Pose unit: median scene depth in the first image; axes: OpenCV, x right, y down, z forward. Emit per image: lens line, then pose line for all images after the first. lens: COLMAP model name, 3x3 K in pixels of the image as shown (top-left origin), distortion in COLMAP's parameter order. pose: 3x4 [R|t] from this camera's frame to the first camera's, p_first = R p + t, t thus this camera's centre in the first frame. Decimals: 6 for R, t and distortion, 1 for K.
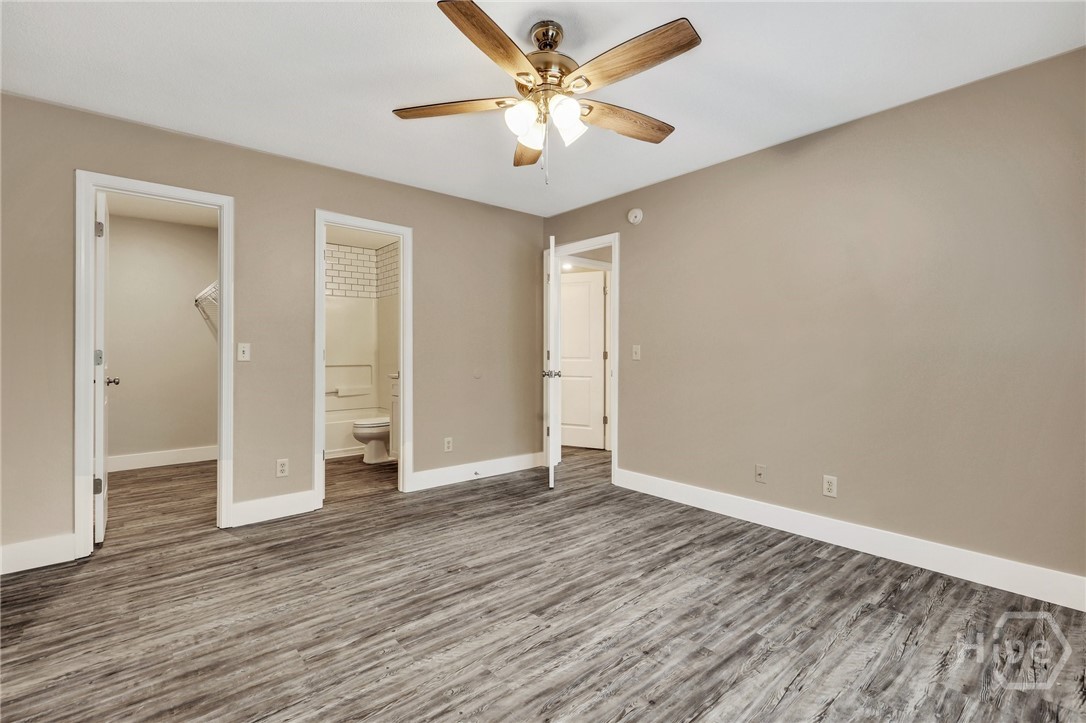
lens RADIAL K [[495.8, 0, 546.2], [0, 495.8, 355.2], [0, 0, 1]] dist [-0.000609, 0.000236]
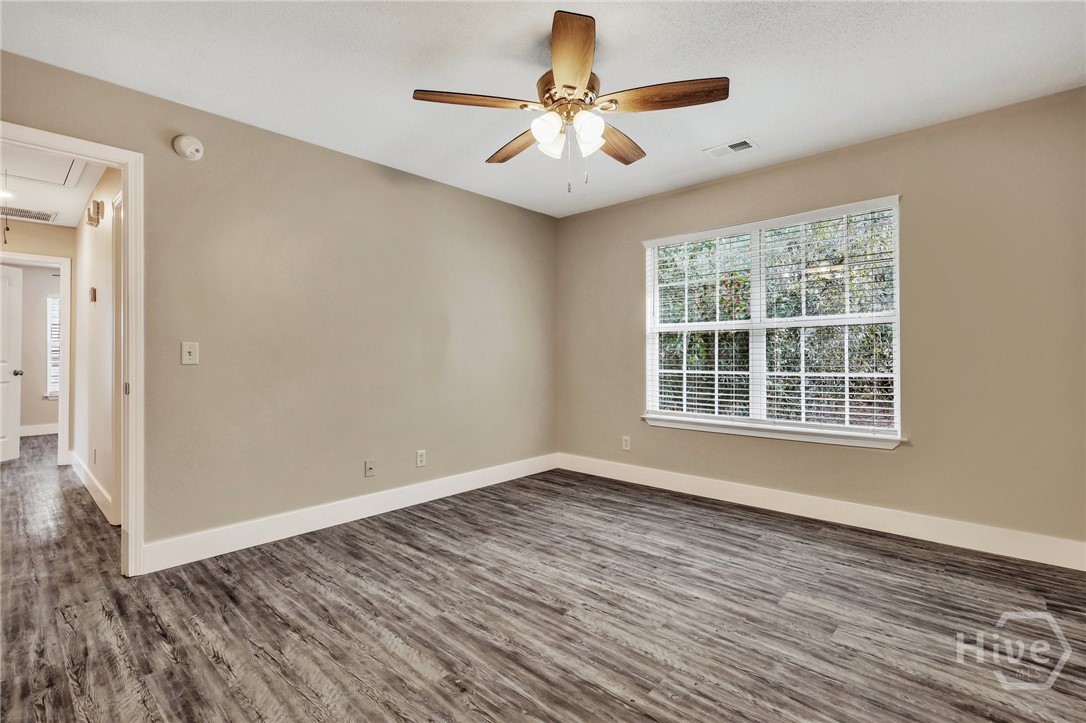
lens RADIAL K [[495.8, 0, 546.2], [0, 495.8, 355.2], [0, 0, 1]] dist [-0.000609, 0.000236]
pose [[-0.119834, -0.001697, 0.992793, -0.863792], [0.007435, 0.999969, 0.002607, -0.002542], [-0.992766, 0.007694, -0.119817, 0.981205]]
